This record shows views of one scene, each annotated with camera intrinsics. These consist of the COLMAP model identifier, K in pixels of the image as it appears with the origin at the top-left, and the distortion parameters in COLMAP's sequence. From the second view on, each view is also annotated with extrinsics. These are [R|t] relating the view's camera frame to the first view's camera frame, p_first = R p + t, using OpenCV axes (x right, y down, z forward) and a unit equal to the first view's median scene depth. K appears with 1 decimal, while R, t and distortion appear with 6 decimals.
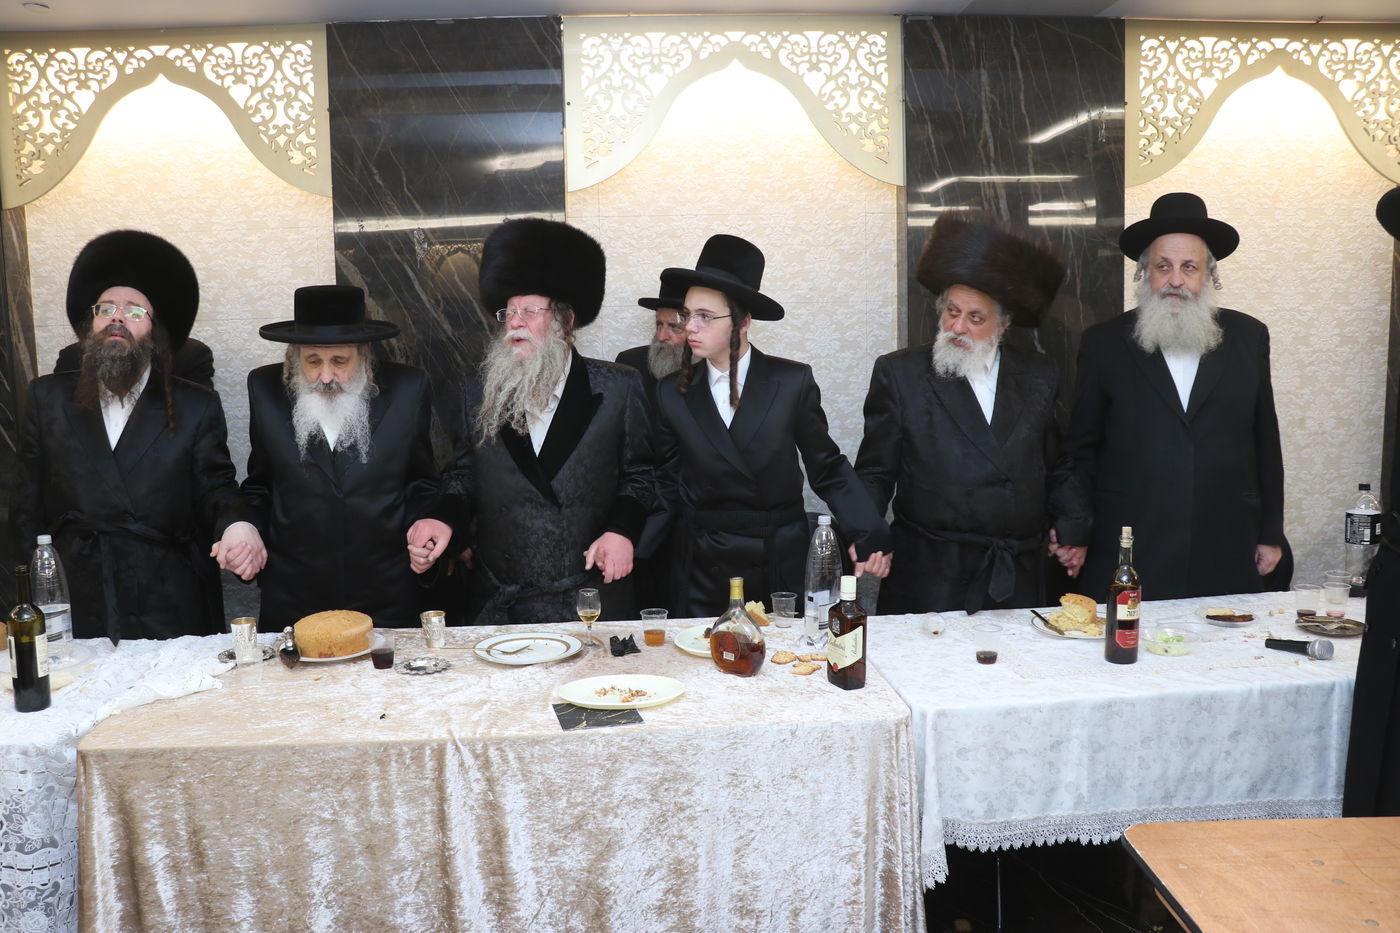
lens RADIAL K [[1162.9, 0, 692.4], [0, 1162.9, 479.2], [0, 0, 1]] dist [-0.190072, 0.160952]
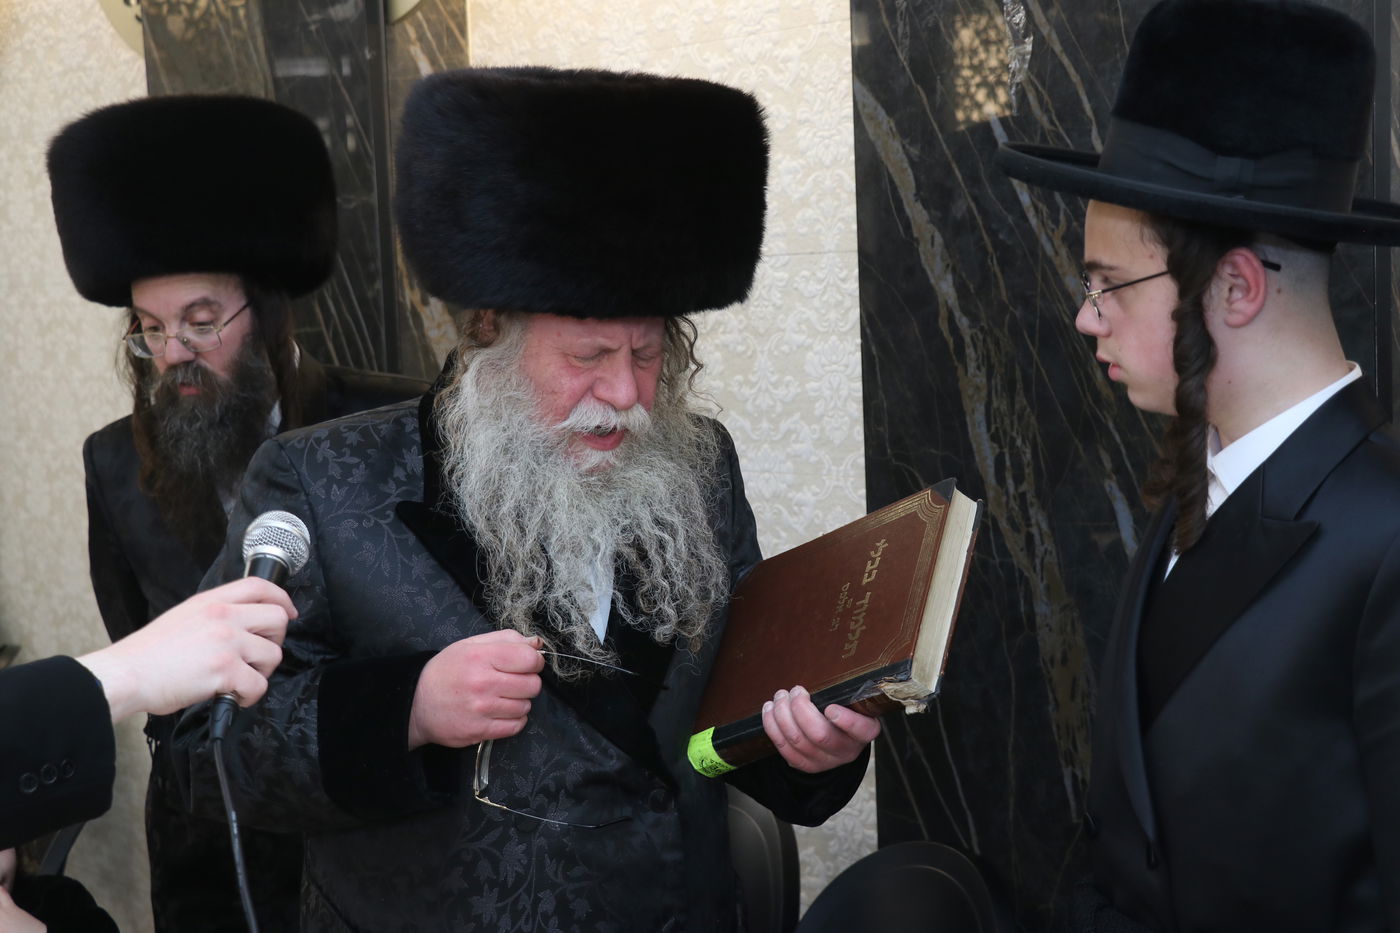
lens RADIAL K [[2507.8, 0, 701.2], [0, 2507.8, 465.6], [0, 0, 1]] dist [0.178082, 0.000000]
pose [[0.576805, 0.059411, -0.814719, 0.326712], [-0.085469, 0.996267, 0.012140, -0.076477], [0.812399, 0.062631, 0.579729, 0.469415]]
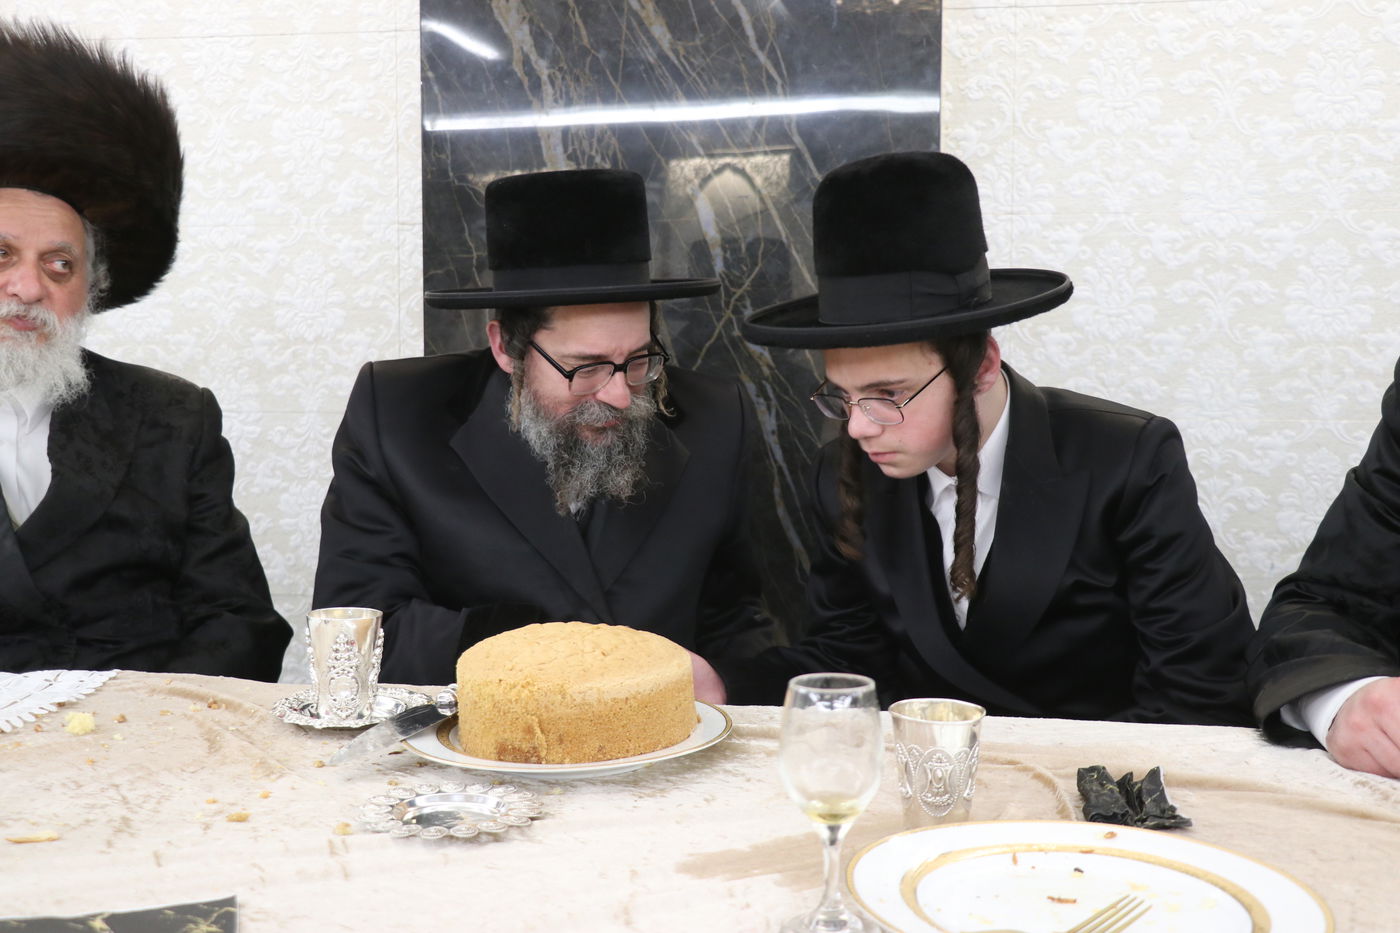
lens RADIAL K [[1600.2, 0, 699.3], [0, 1600.2, 477.8], [0, 0, 1]] dist [-0.014656, 0.000000]
pose [[0.973979, 0.041841, -0.222744, -0.054967], [-0.053222, 0.997553, -0.045338, 0.062181], [0.220302, 0.056013, 0.973822, 0.410969]]
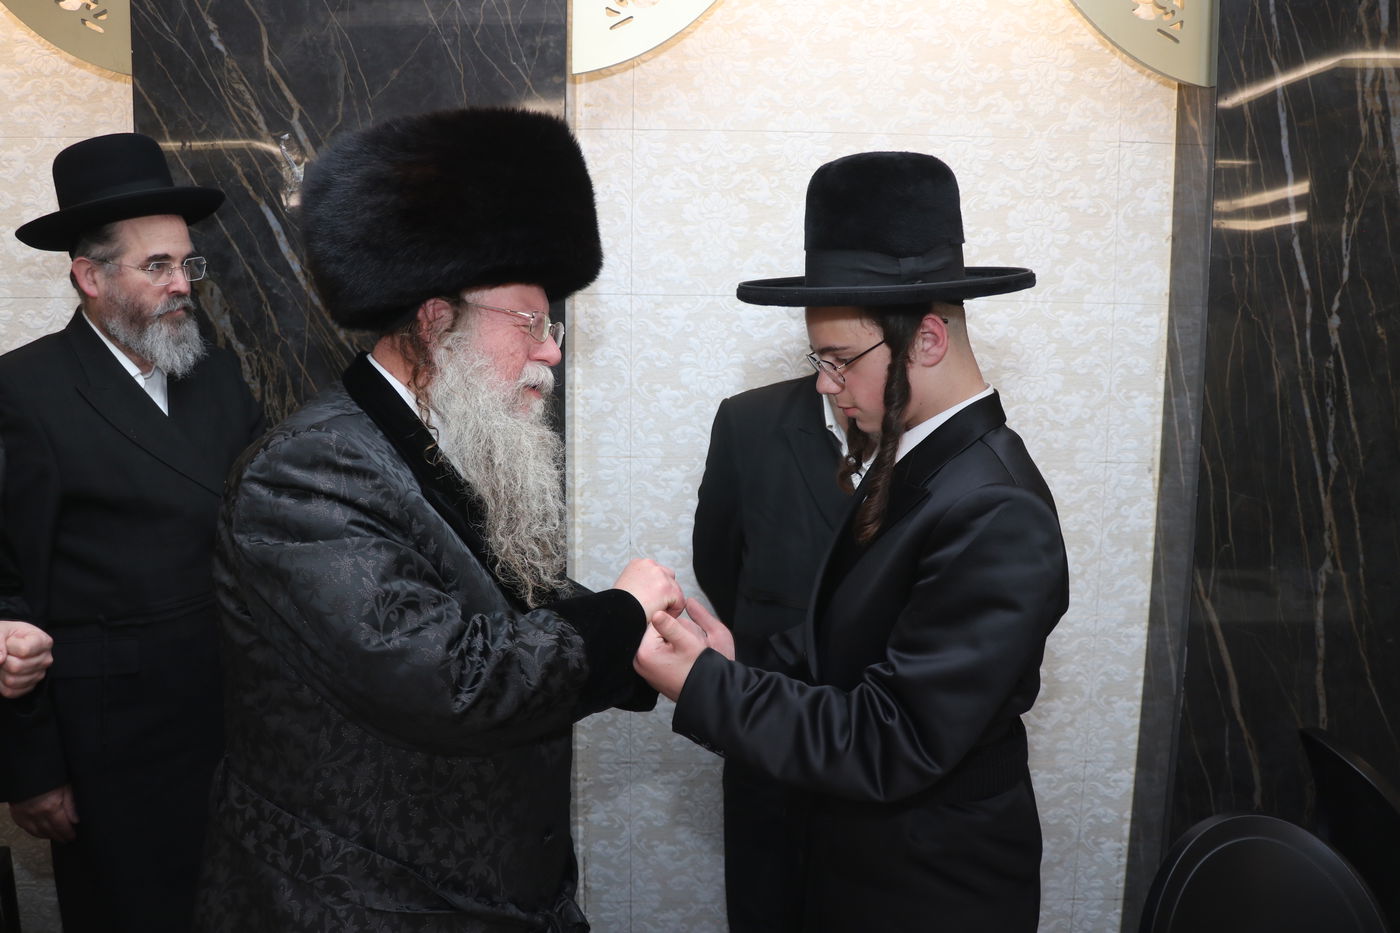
lens RADIAL K [[1162.9, 0, 717.5], [0, 1162.9, 477.3], [0, 0, 1]] dist [-0.190072, 0.160952]
pose [[0.998628, 0.037420, -0.036628, -0.015480], [-0.037669, 0.999271, -0.006135, -0.063334], [0.036372, 0.007507, 0.999310, 0.470567]]
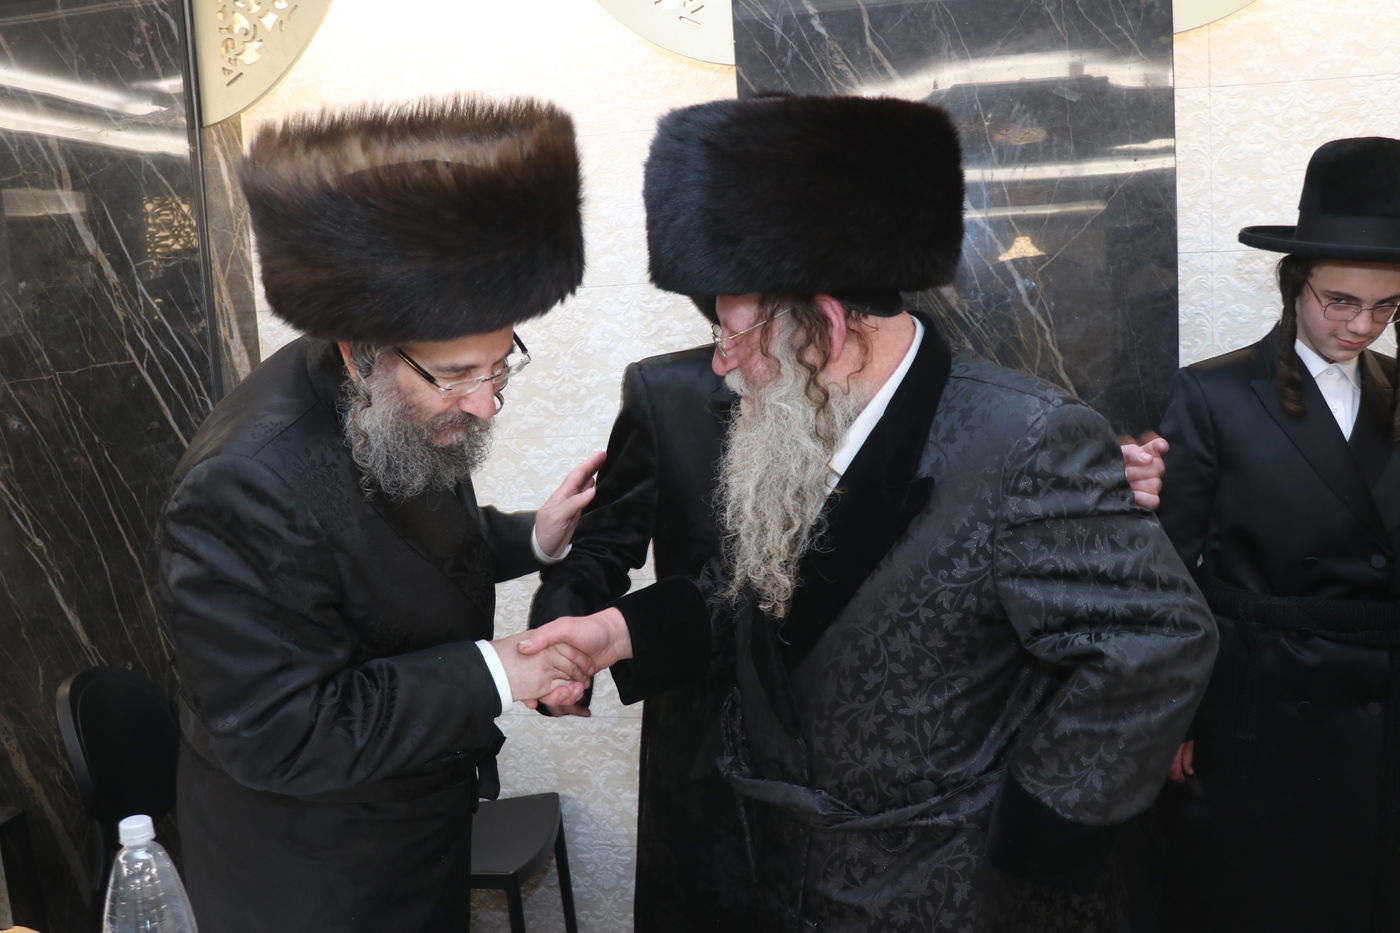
lens RADIAL K [[1162.9, 0, 689.0], [0, 1162.9, 471.2], [0, 0, 1]] dist [-0.190072, 0.160952]
pose [[0.967957, -0.000181, -0.251116, -0.191092], [0.001260, 0.999991, 0.004134, -0.048760], [0.251113, -0.004318, 0.967948, 0.433754]]
